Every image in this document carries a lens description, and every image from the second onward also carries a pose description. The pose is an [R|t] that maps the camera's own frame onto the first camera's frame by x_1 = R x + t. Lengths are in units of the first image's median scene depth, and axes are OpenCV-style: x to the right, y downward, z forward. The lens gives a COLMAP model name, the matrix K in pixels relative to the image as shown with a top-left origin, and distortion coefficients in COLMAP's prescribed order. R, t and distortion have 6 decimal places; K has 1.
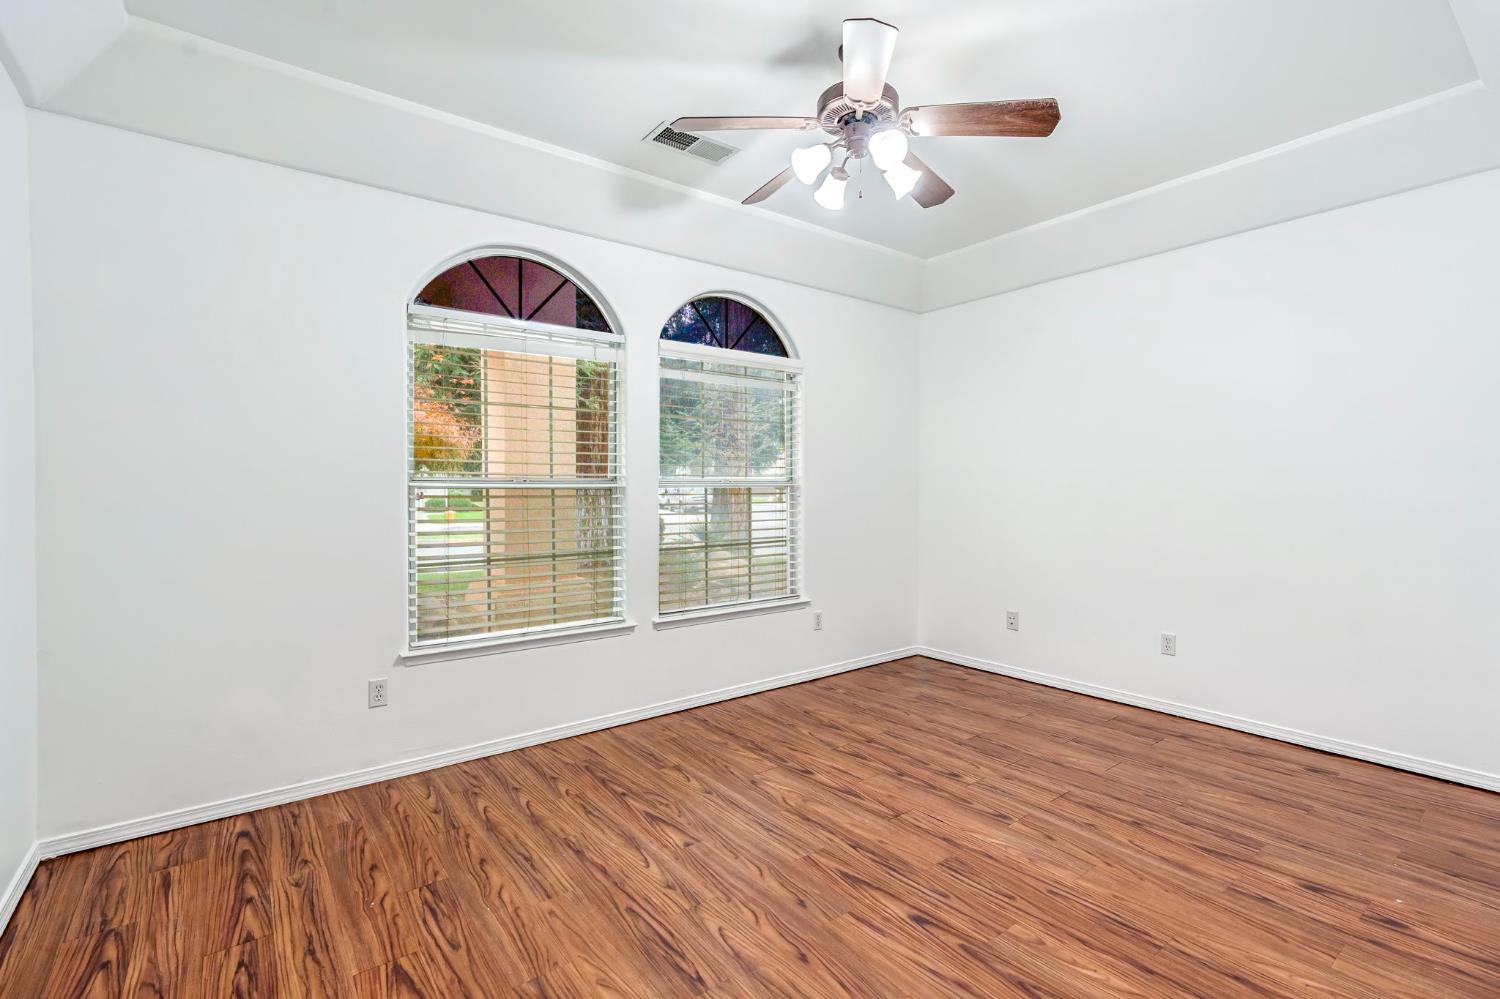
lens RADIAL K [[677.6, 0, 749.8], [0, 677.6, 485.9], [0, 0, 1]] dist [-0.003909, 0.000154]
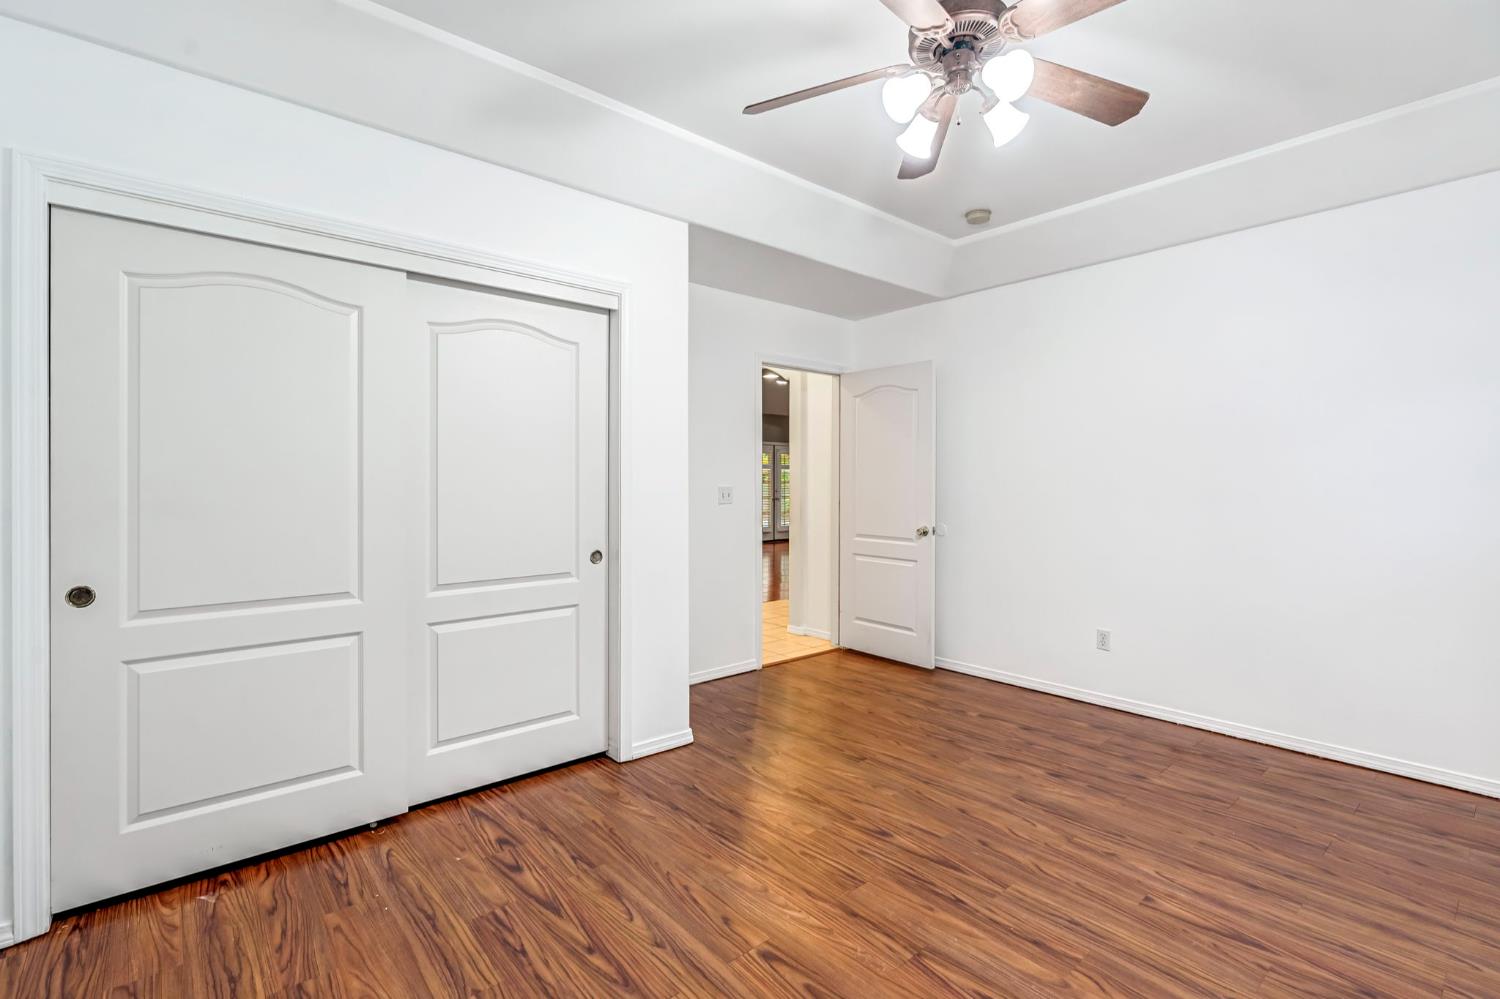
lens RADIAL K [[677.6, 0, 749.8], [0, 677.6, 485.9], [0, 0, 1]] dist [-0.003909, 0.000154]
pose [[-0.998229, 0.001054, -0.059478, 0.497040], [0.001050, 0.999999, 0.000100, 0.000450], [0.059478, 0.000038, -0.998230, 1.942116]]
